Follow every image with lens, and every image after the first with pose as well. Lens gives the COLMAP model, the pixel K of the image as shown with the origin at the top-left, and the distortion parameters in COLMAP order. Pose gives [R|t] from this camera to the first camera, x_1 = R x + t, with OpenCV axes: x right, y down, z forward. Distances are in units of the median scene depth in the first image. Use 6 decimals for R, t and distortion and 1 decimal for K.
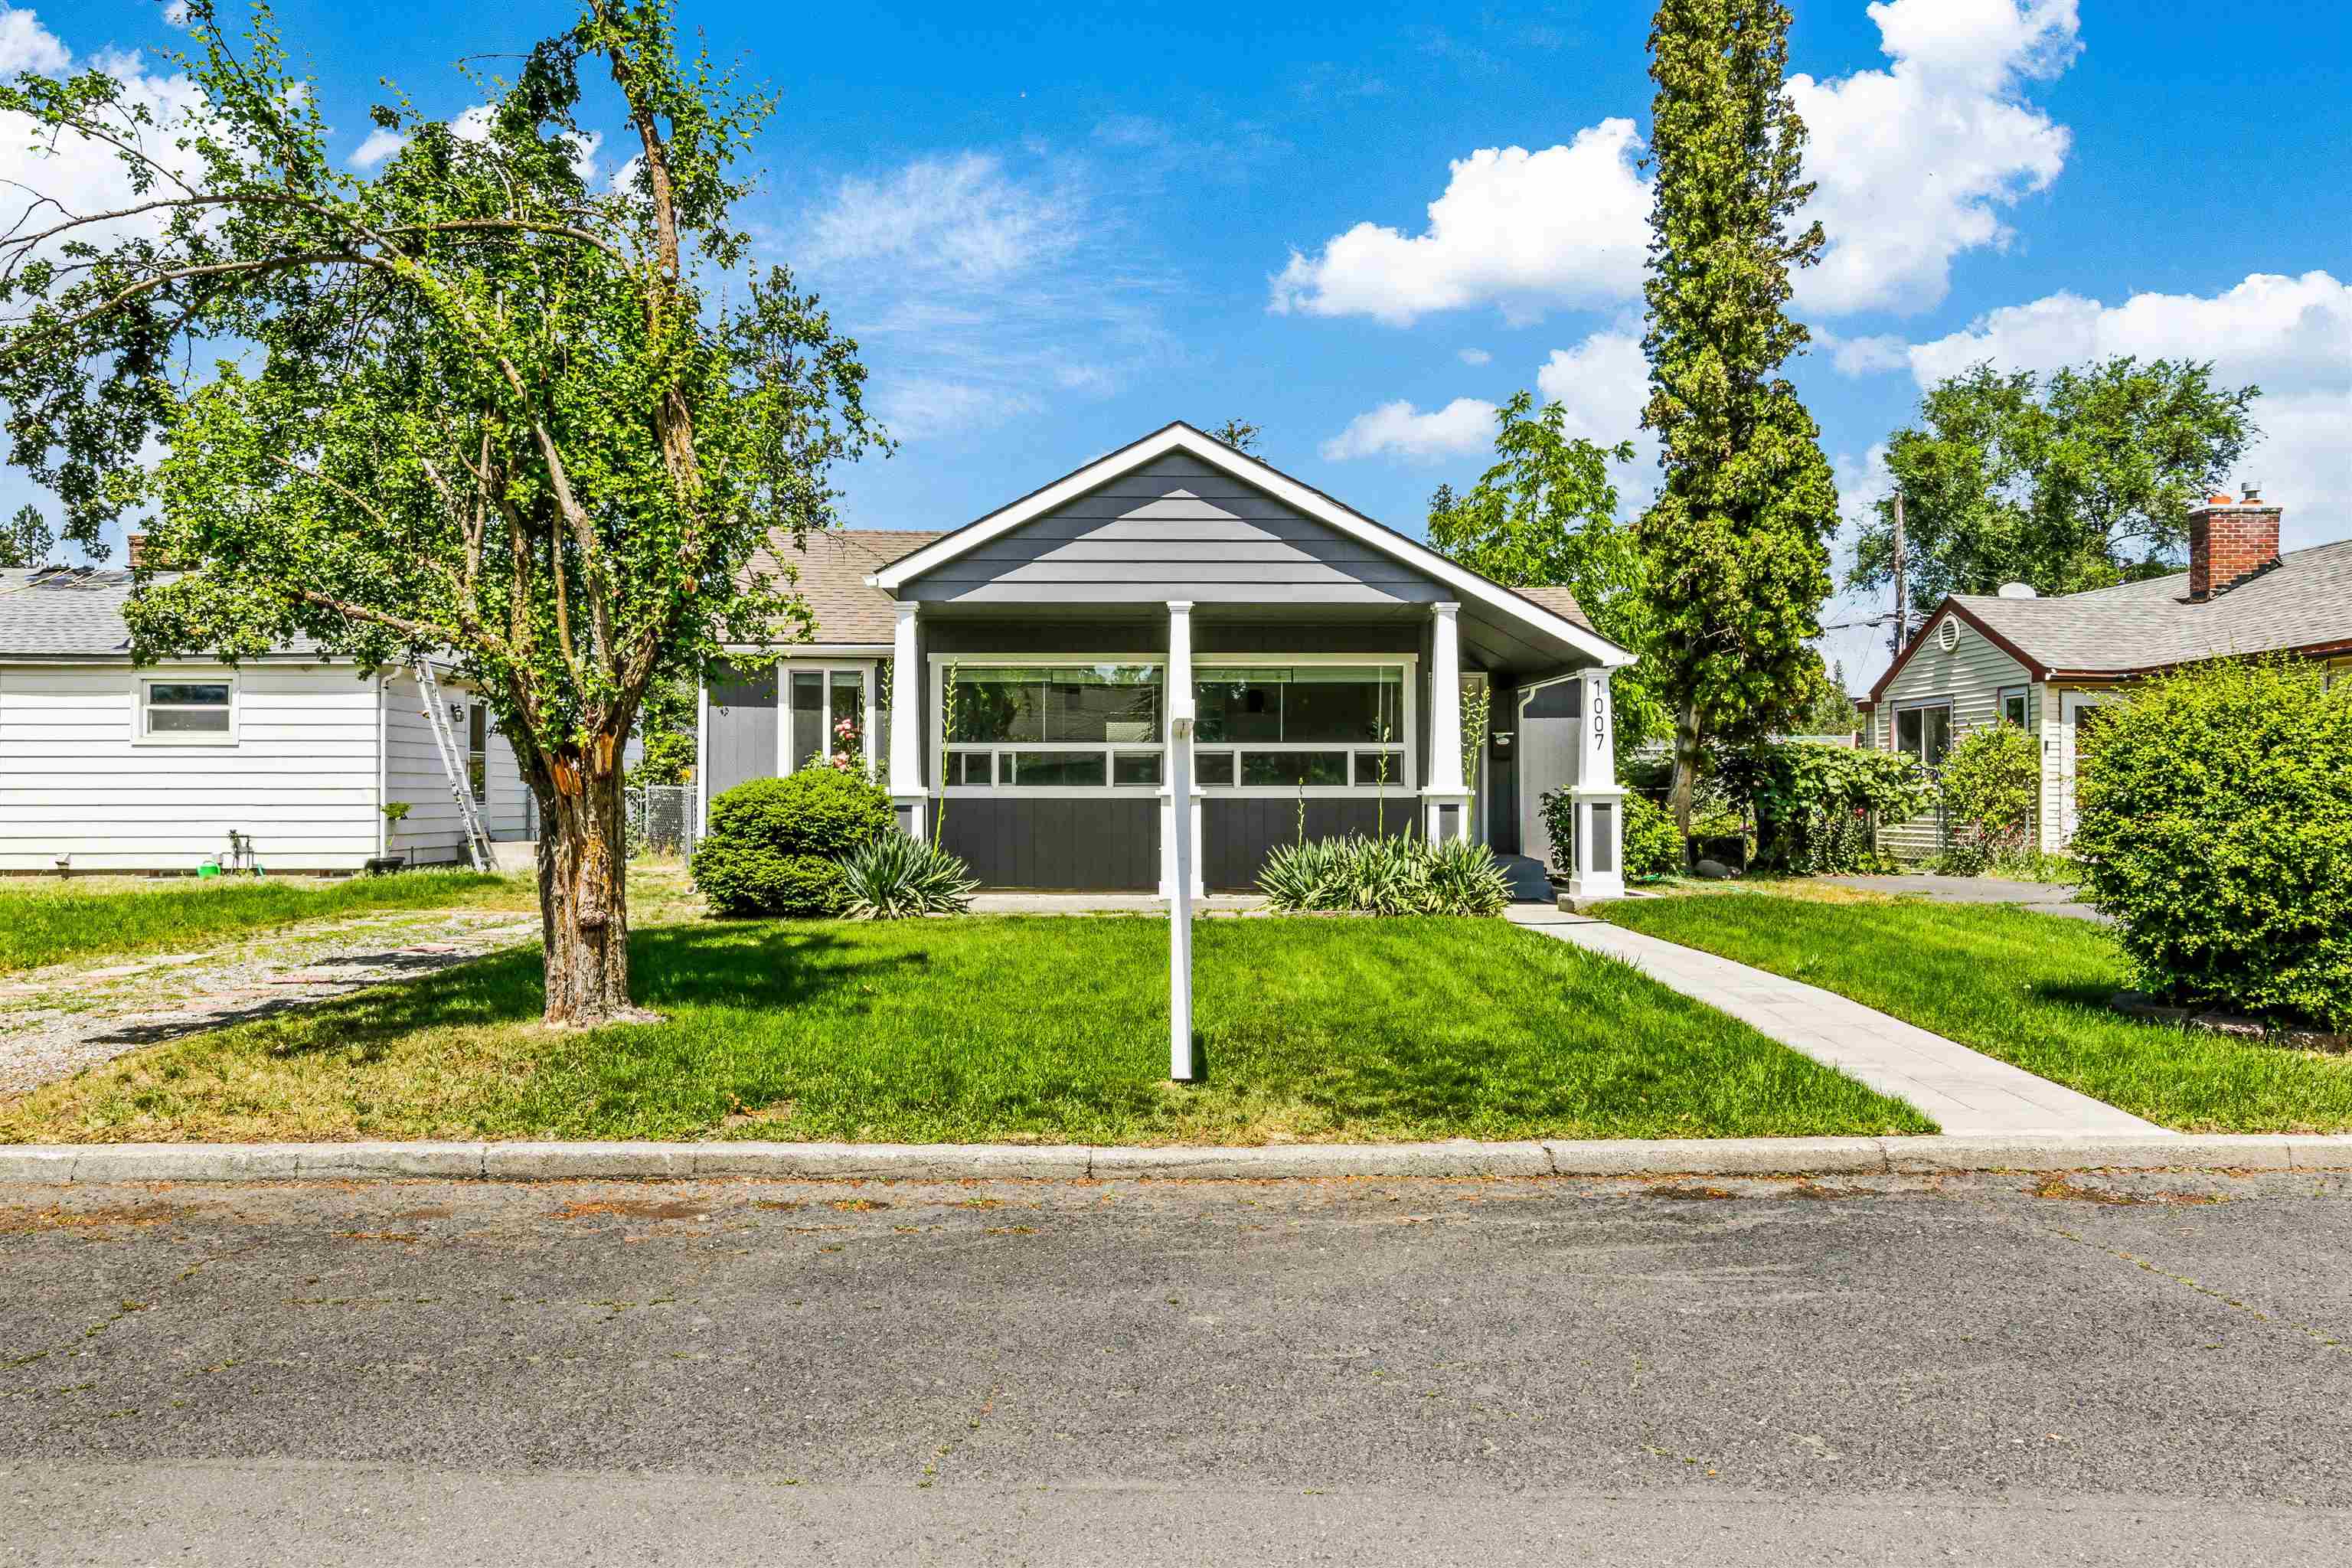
lens RADIAL K [[1695.3, 0, 1155.3], [0, 1695.3, 792.4], [0, 0, 1]] dist [-0.021417, 0.035872]
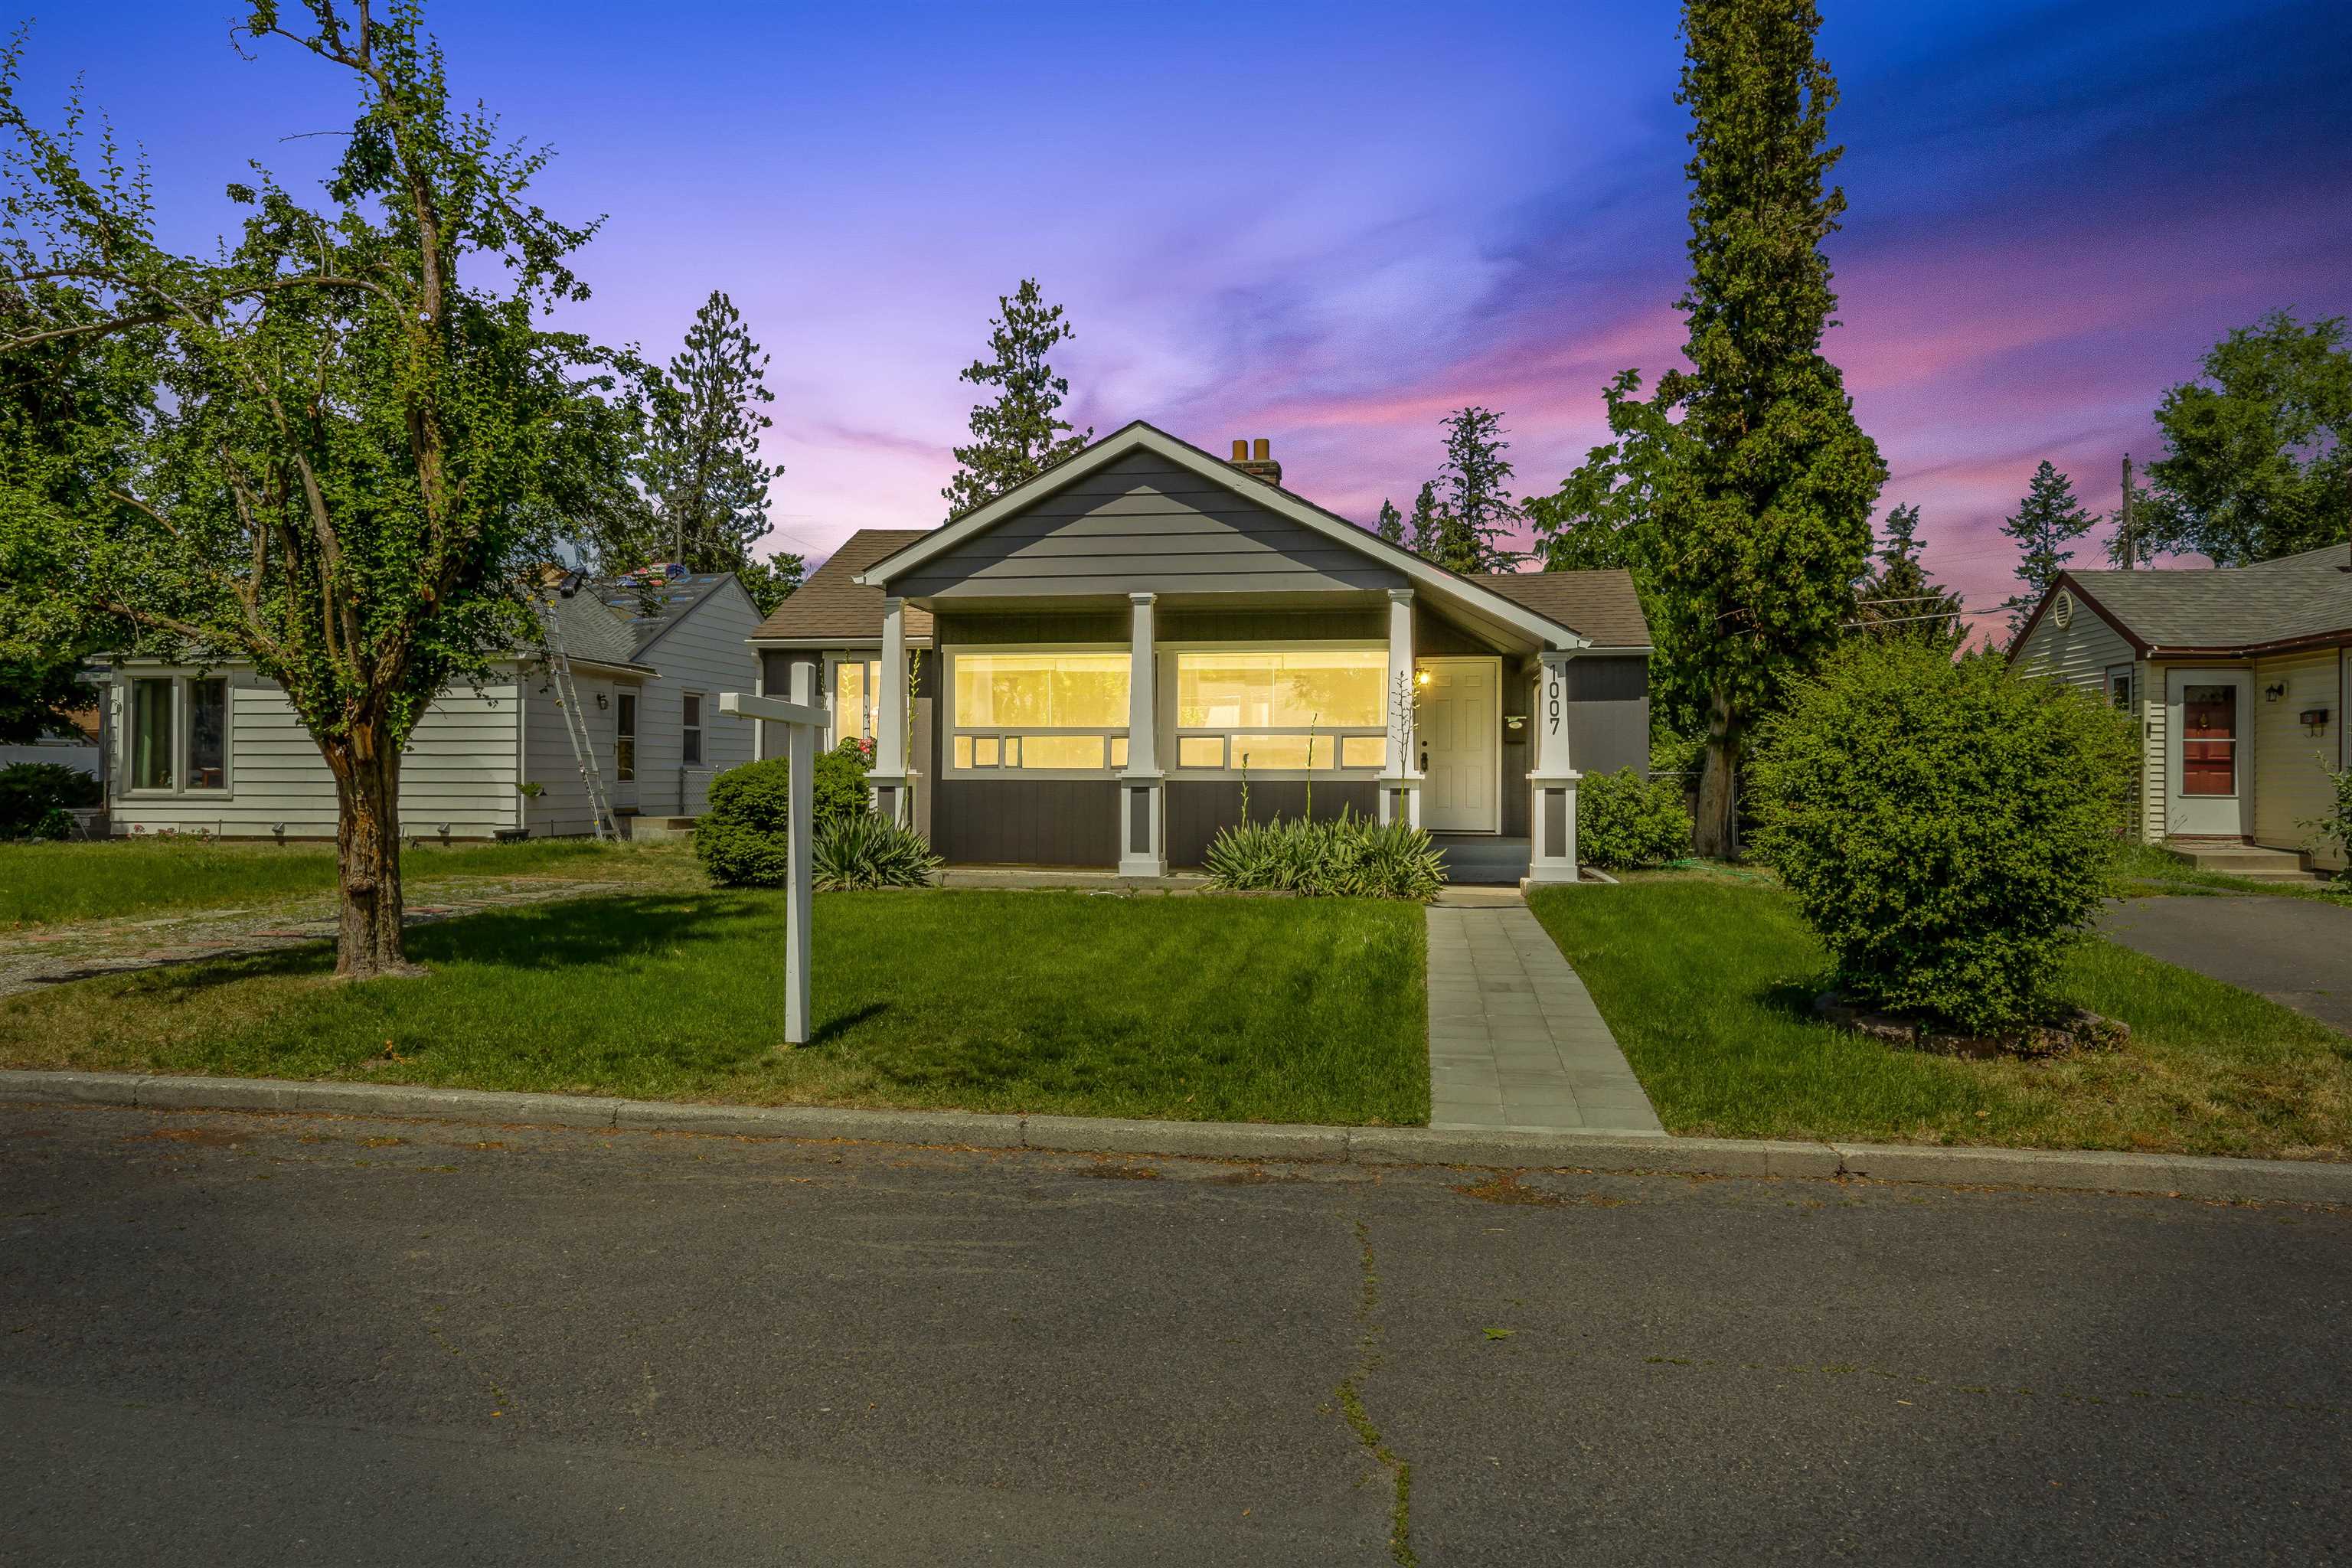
lens RADIAL K [[1616.1, 0, 1062.3], [0, 1616.1, 770.3], [0, 0, 1]] dist [-0.019460, 0.041554]
pose [[0.980885, 0.003393, -0.194561, 0.161371], [-0.003623, 0.999993, -0.000826, -0.001937], [0.194556, 0.001515, 0.980890, 0.010428]]
